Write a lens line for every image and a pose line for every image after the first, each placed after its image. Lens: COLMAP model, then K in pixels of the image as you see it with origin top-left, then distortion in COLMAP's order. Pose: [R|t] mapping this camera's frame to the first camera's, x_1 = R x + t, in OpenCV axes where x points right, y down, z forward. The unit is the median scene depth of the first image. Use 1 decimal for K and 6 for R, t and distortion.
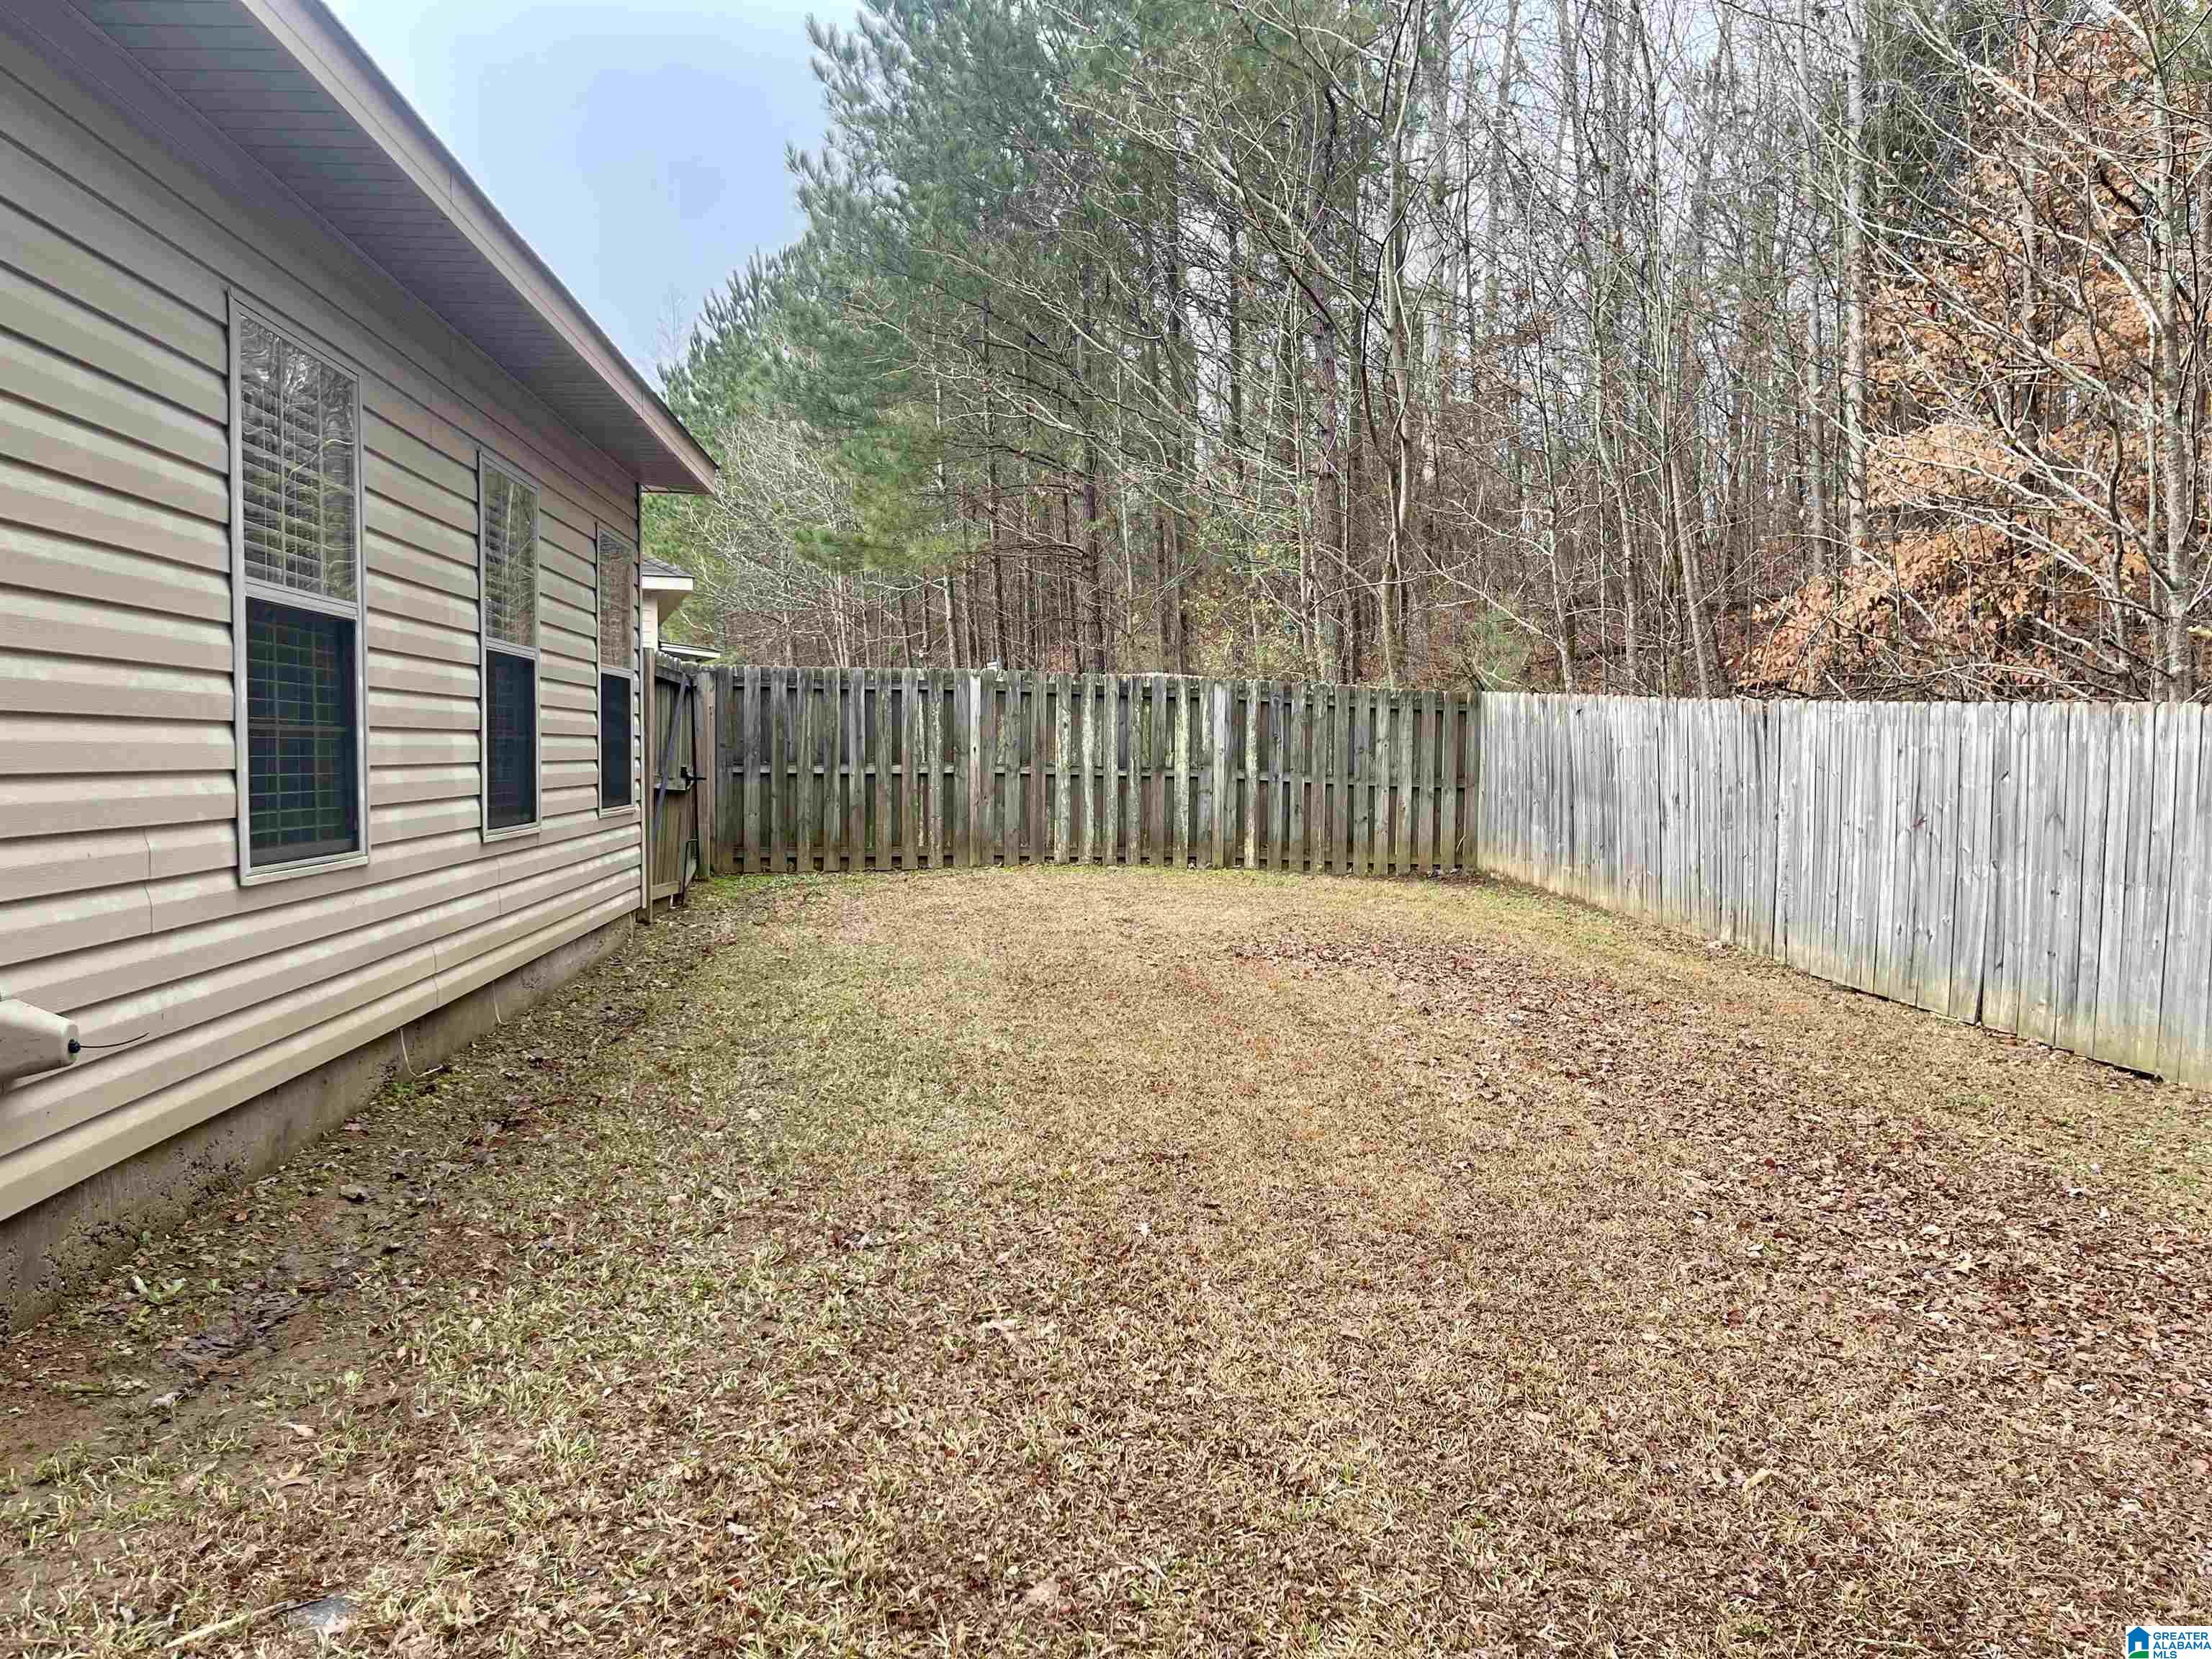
lens RADIAL K [[1643.5, 0, 1106.0], [0, 1643.5, 829.5], [0, 0, 1]] dist [0.023416, 0.000457]
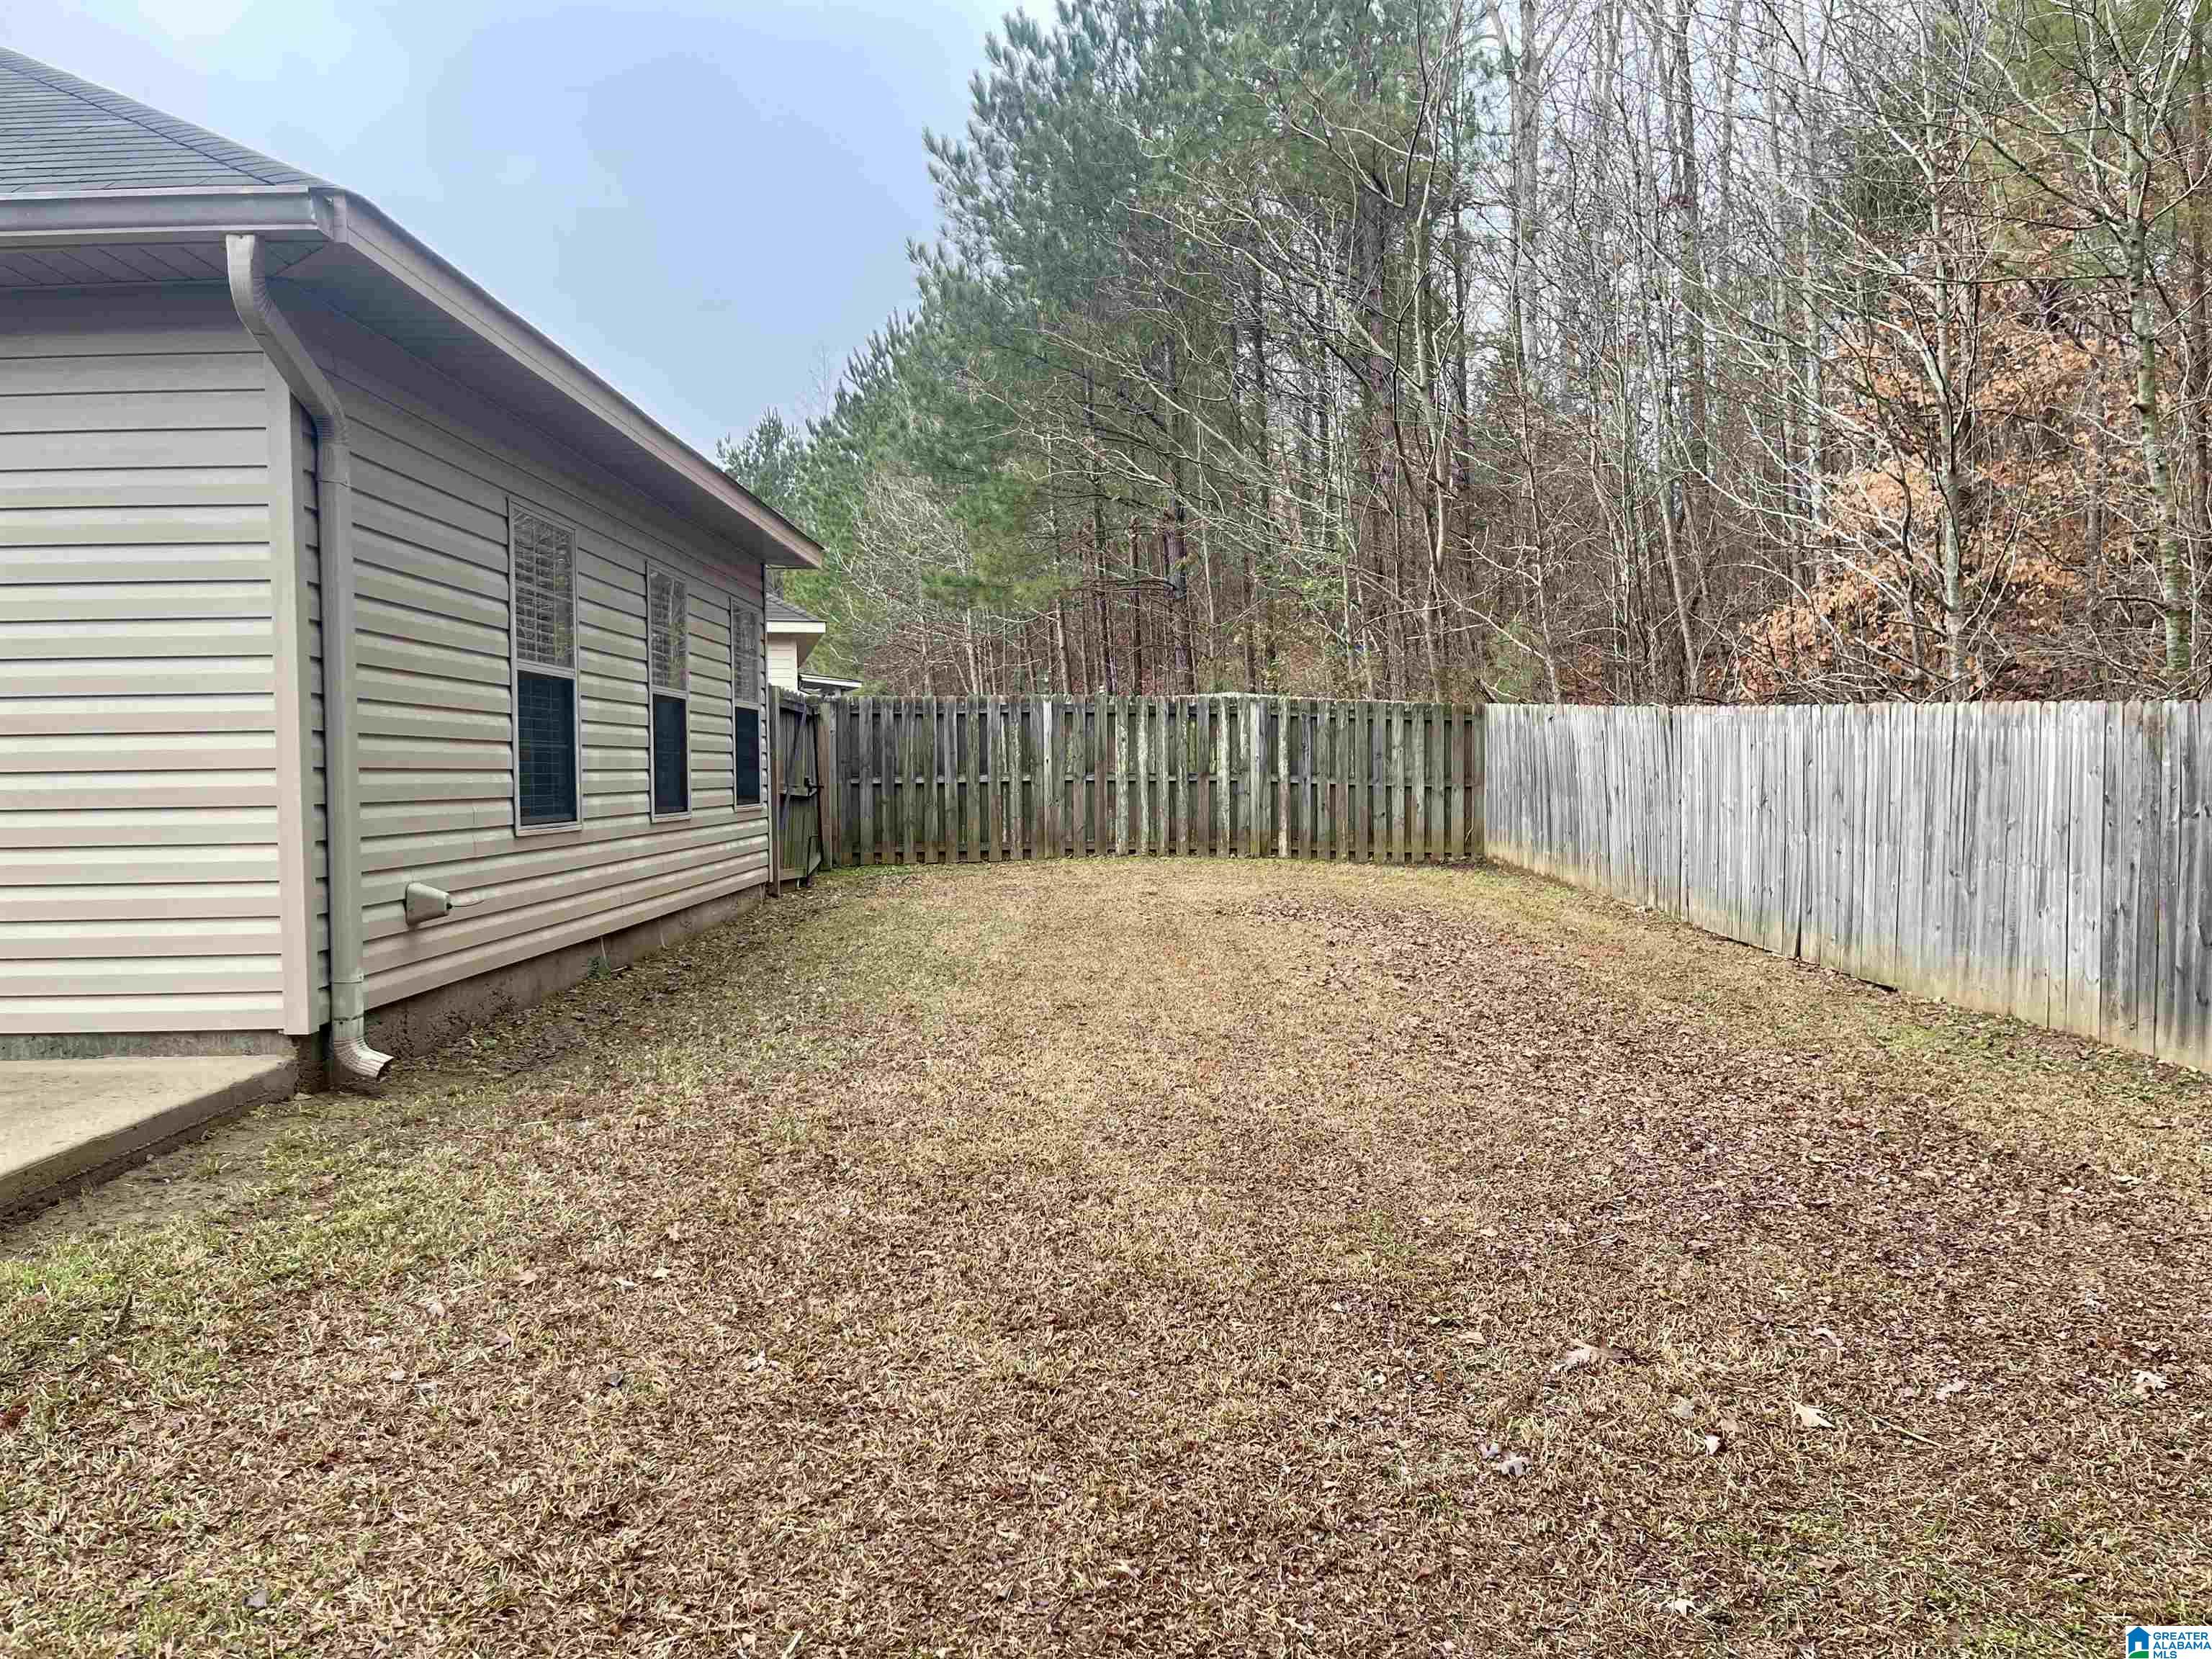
lens RADIAL K [[1673.2, 0, 1105.7], [0, 1673.2, 813.9], [0, 0, 1]] dist [0.048945, -0.066775]
pose [[0.994963, -0.016088, -0.098945, 0.083757], [0.013907, 0.999646, -0.022688, 0.018510], [0.099275, 0.021198, 0.994834, -0.217275]]
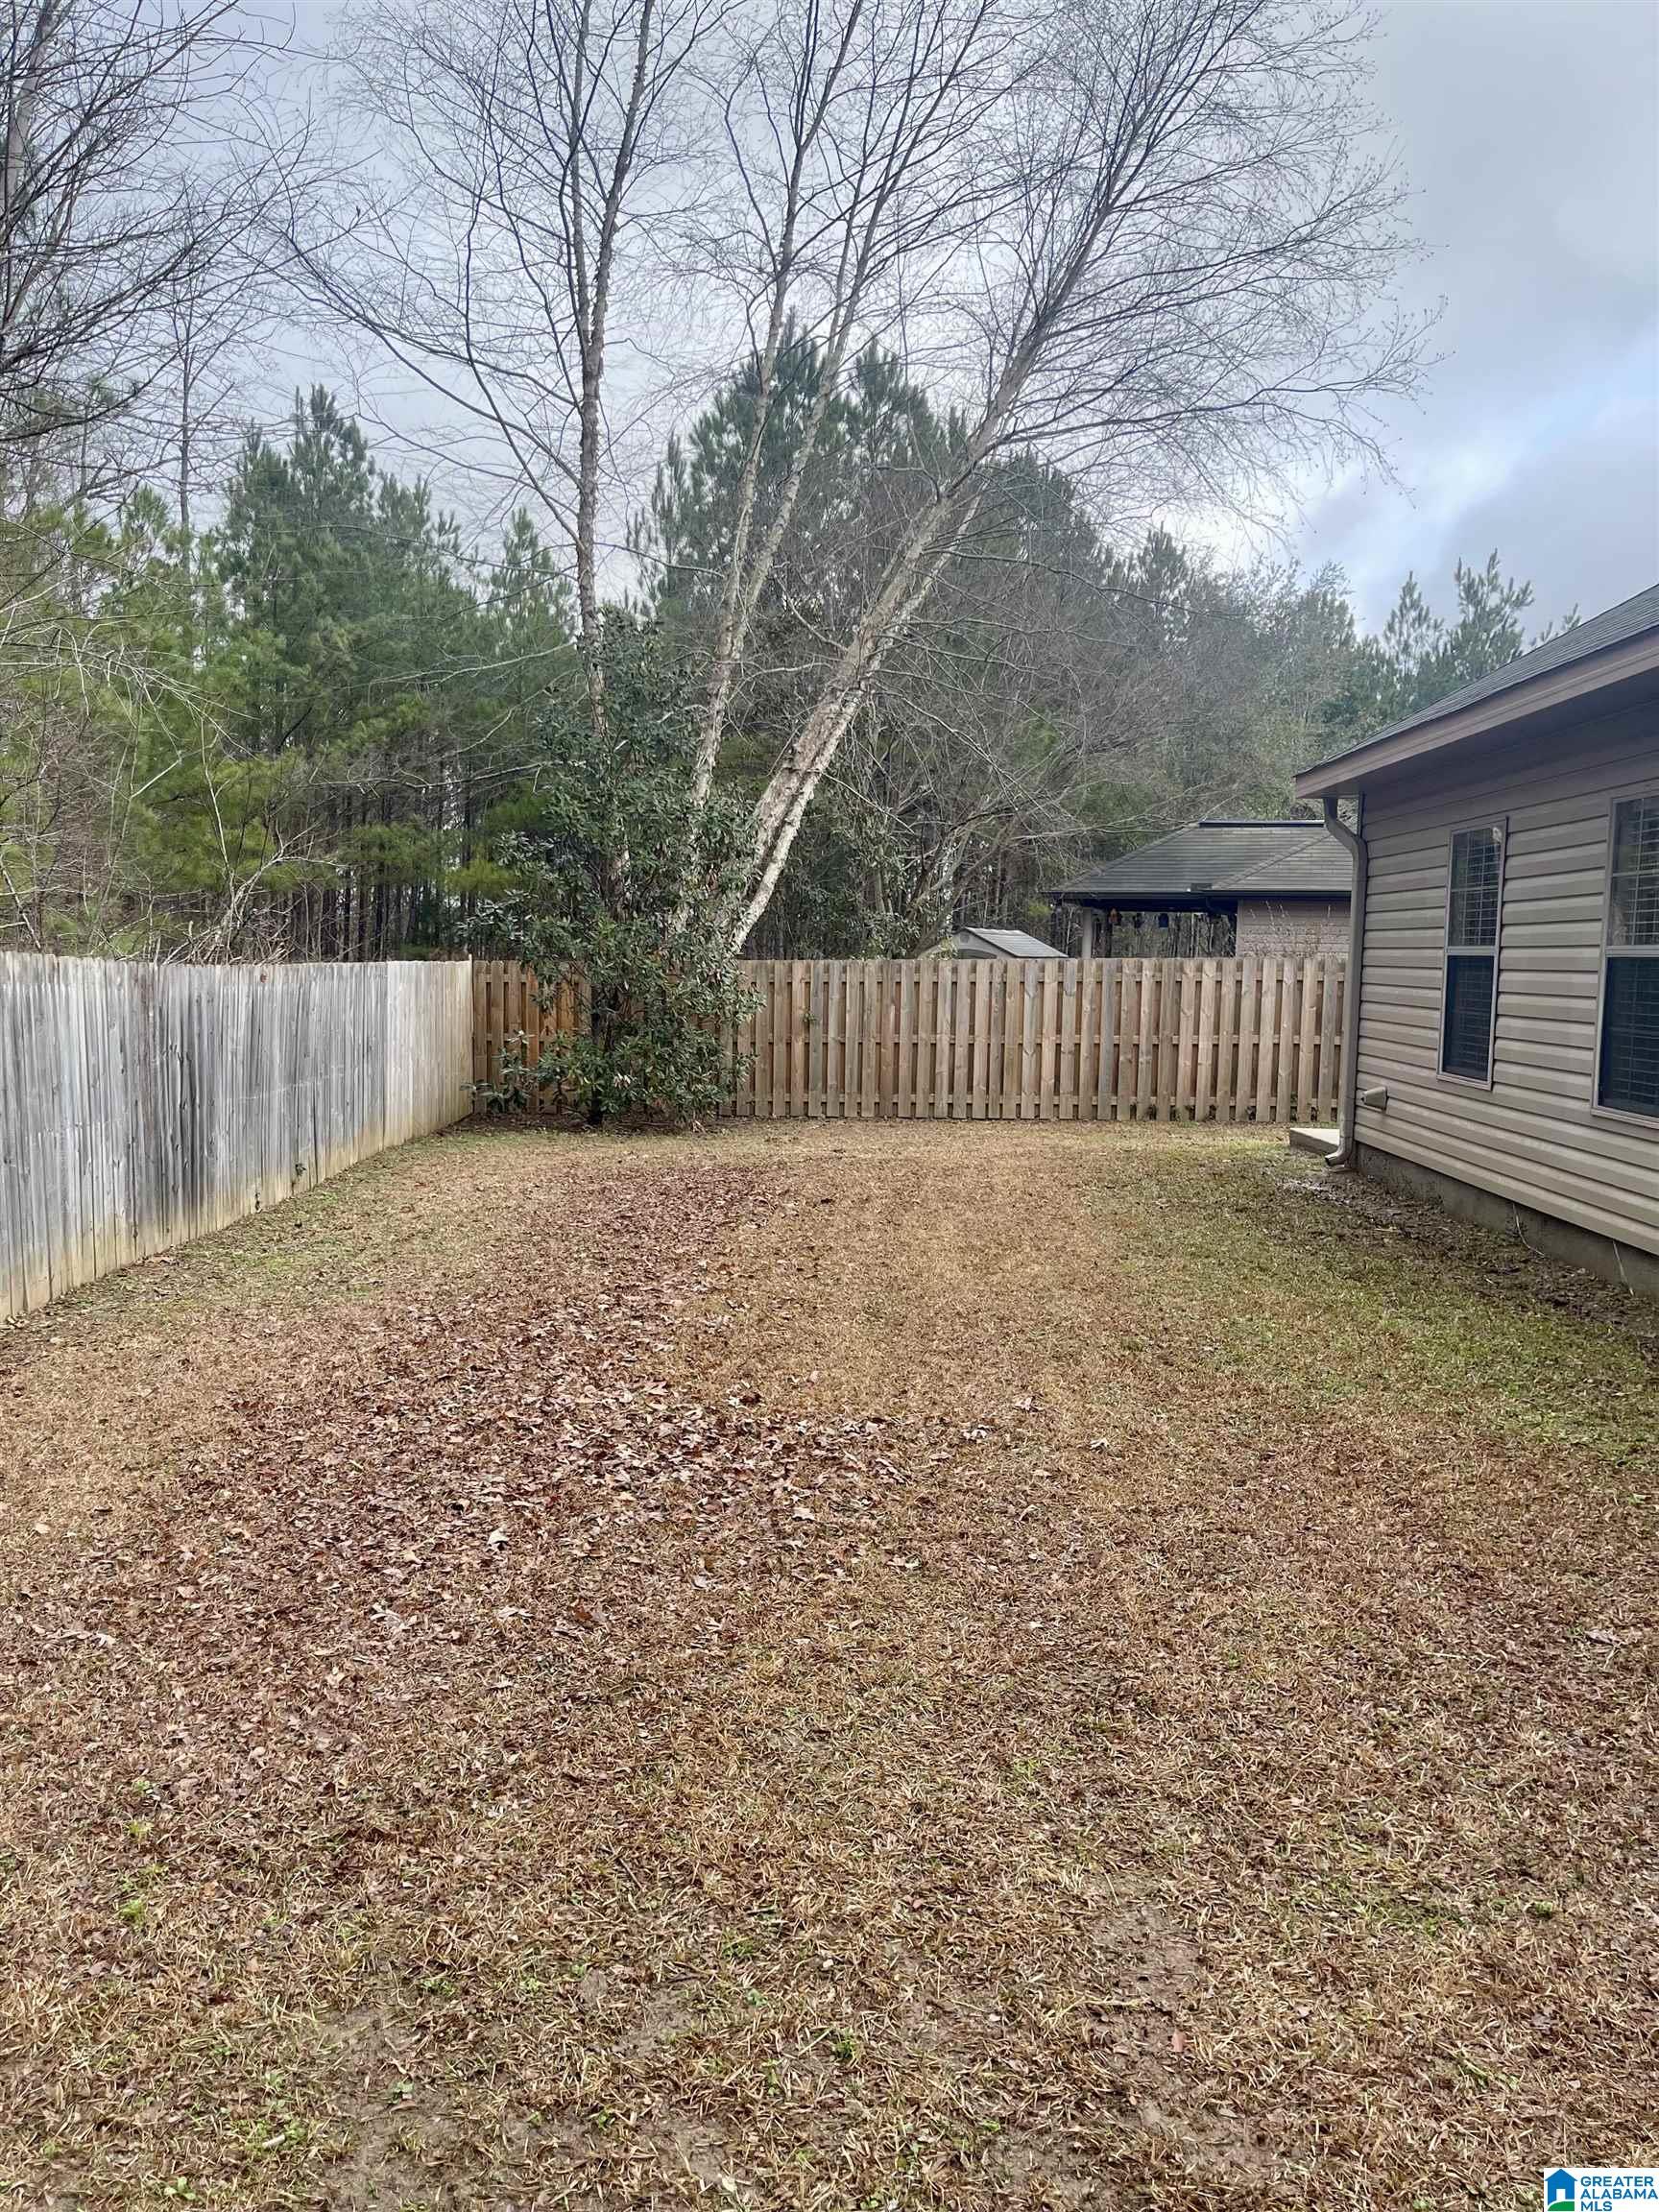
lens RADIAL K [[1666.6, 0, 829.5], [0, 1666.6, 1106.0], [0, 0, 1]] dist [0.047701, -0.056419]
pose [[-0.993287, -0.038447, 0.109101, 0.022714], [-0.022686, 0.989580, 0.142188, -0.077205], [-0.113431, 0.138758, -0.983809, 1.086803]]
